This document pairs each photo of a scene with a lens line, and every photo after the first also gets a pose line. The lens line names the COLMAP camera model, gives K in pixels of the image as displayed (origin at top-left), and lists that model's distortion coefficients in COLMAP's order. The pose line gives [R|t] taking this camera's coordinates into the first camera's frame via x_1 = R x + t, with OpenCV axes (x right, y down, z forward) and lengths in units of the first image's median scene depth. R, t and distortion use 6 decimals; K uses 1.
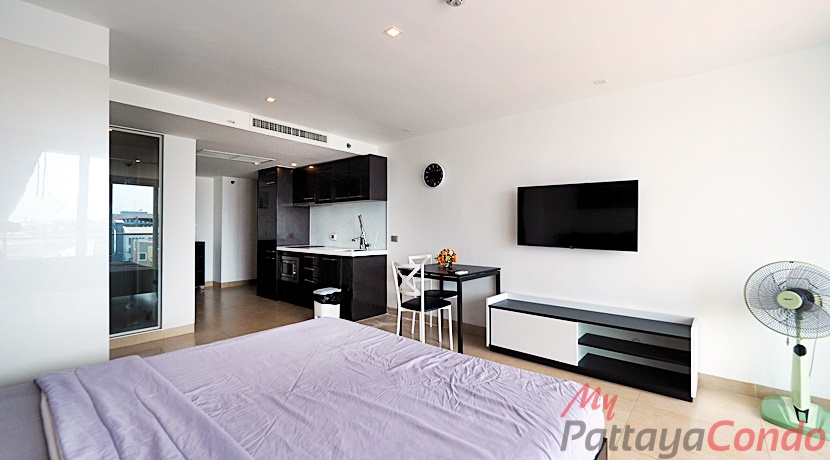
lens RADIAL K [[347.4, 0, 399.3], [0, 347.4, 226.6], [0, 0, 1]] dist [-0.001183, -0.000435]
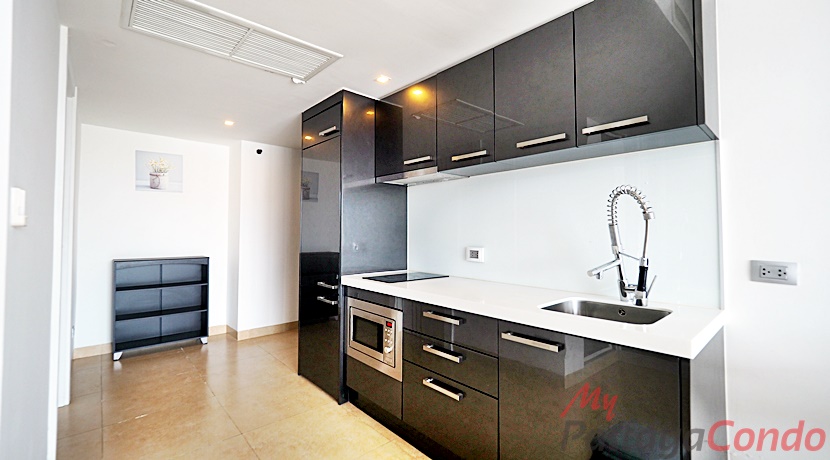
lens RADIAL K [[347.4, 0, 399.3], [0, 347.4, 226.6], [0, 0, 1]] dist [-0.001183, -0.000435]
pose [[0.992877, -0.002152, -0.119122, -0.215791], [0.001032, 0.999955, -0.009461, 0.000515], [0.119137, 0.009270, 0.992835, 0.543502]]
